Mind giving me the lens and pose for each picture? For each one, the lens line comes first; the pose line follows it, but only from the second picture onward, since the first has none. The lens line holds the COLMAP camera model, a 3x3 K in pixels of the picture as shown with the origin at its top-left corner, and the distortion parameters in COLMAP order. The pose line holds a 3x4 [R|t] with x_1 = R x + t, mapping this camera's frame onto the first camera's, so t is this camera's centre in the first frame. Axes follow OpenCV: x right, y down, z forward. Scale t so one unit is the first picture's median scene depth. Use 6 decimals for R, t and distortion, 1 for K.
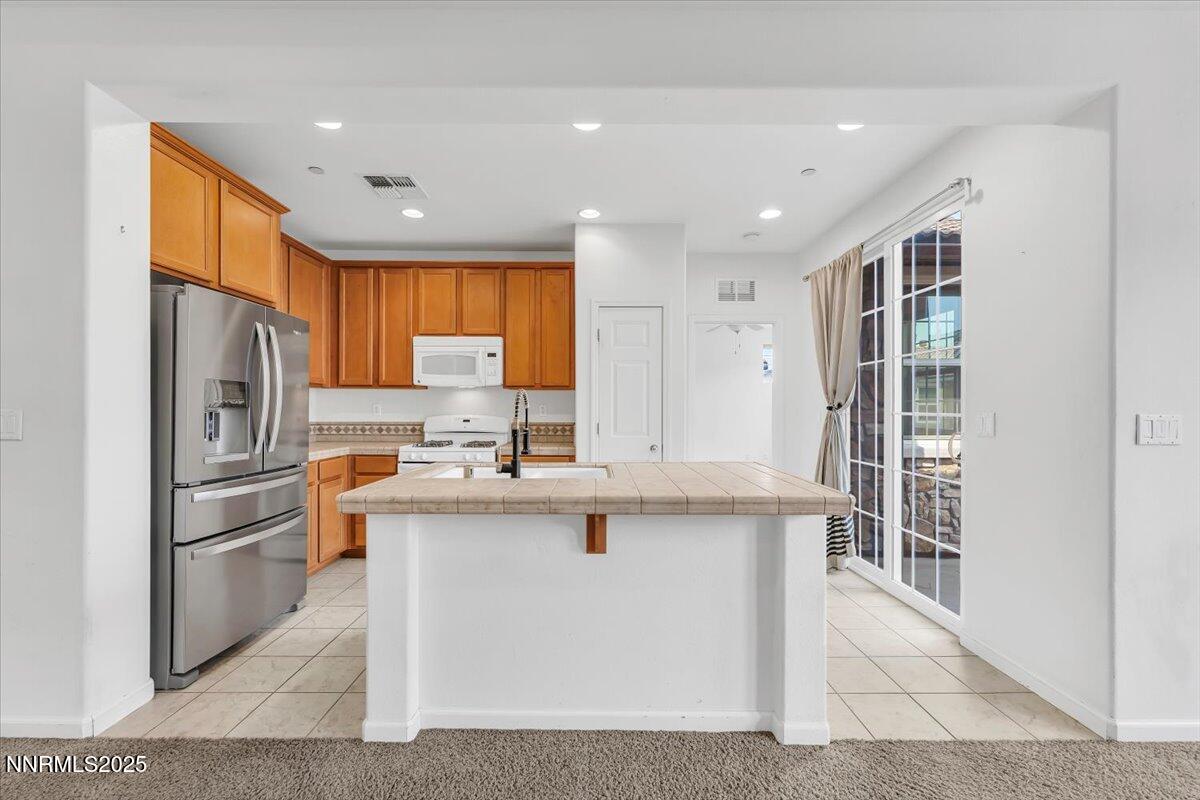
lens RADIAL K [[485.4, 0, 595.8], [0, 485.4, 407.3], [0, 0, 1]] dist [0.001487, 0.000144]
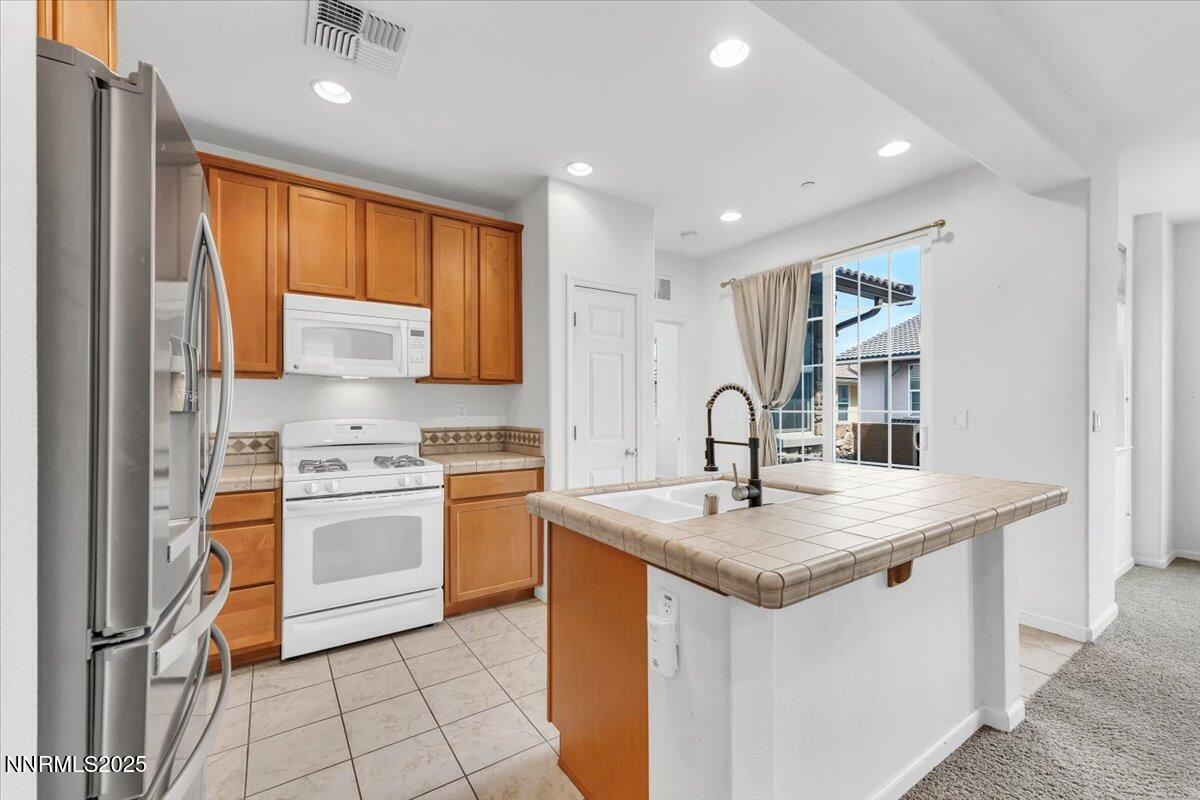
lens RADIAL K [[485.4, 0, 595.8], [0, 485.4, 407.3], [0, 0, 1]] dist [0.001487, 0.000144]
pose [[0.831522, -0.005085, 0.555468, -0.398832], [0.003954, 0.999987, 0.003234, -0.001721], [-0.555477, -0.000493, 0.831532, 0.275128]]
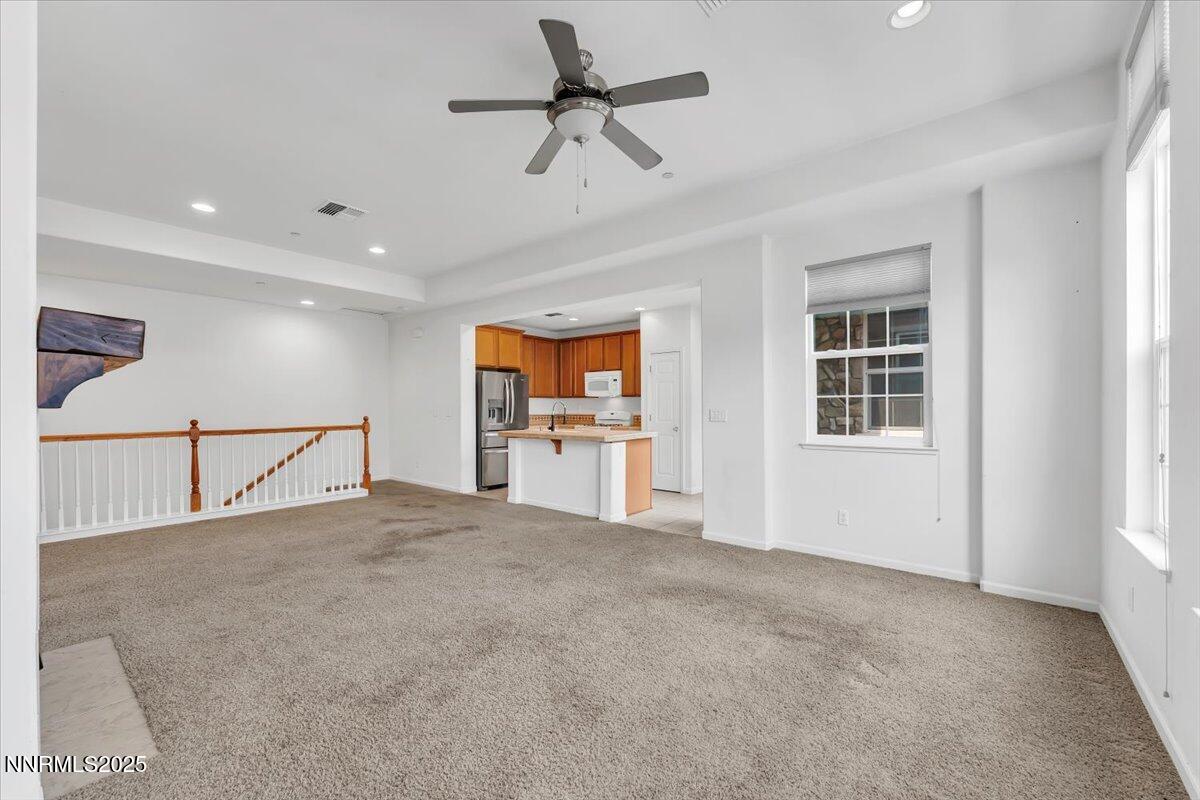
lens RADIAL K [[485.4, 0, 595.8], [0, 485.4, 407.3], [0, 0, 1]] dist [0.001487, 0.000144]
pose [[0.773131, -0.005090, -0.634225, 0.989197], [0.005891, 0.999982, -0.000843, 0.003375], [0.634218, -0.003084, 0.773148, -0.578988]]
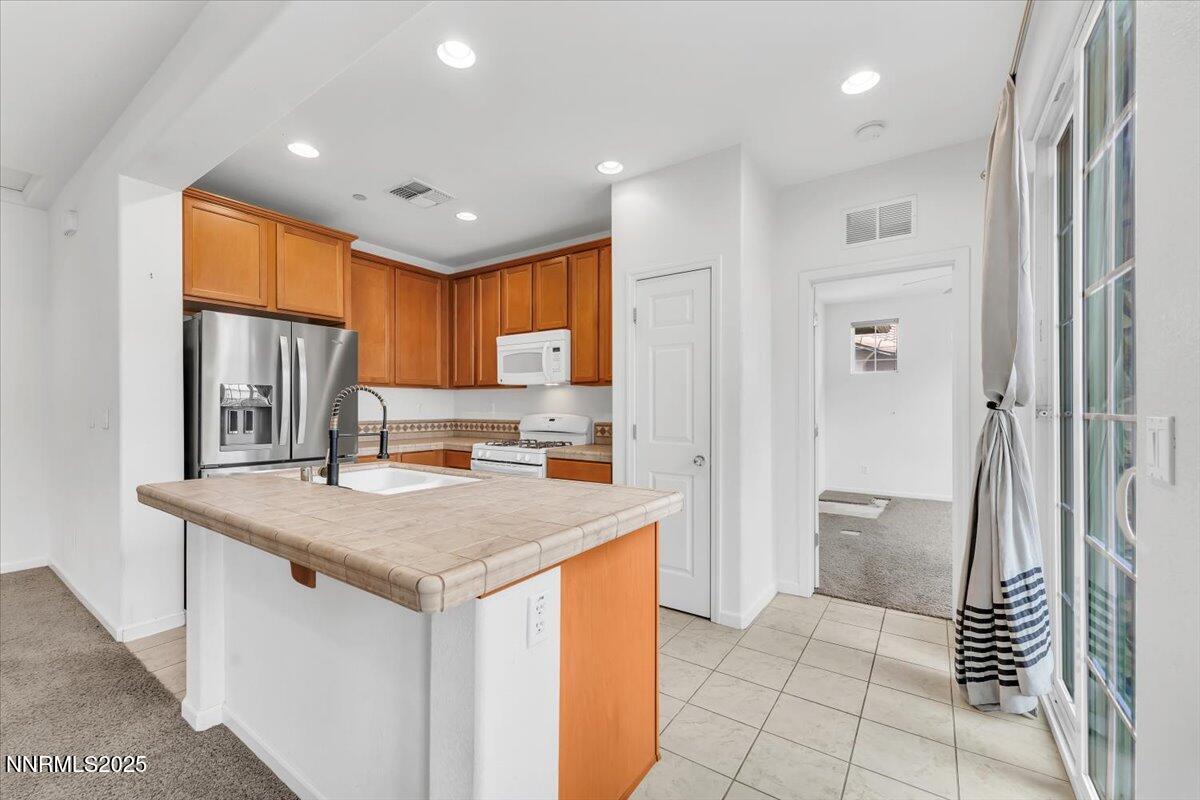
lens RADIAL K [[485.4, 0, 595.8], [0, 485.4, 407.3], [0, 0, 1]] dist [0.001487, 0.000144]
pose [[0.822172, -0.002686, -0.569234, 0.386128], [0.003609, 0.999993, 0.000494, 0.002976], [0.569228, -0.002460, 0.822176, 0.282095]]
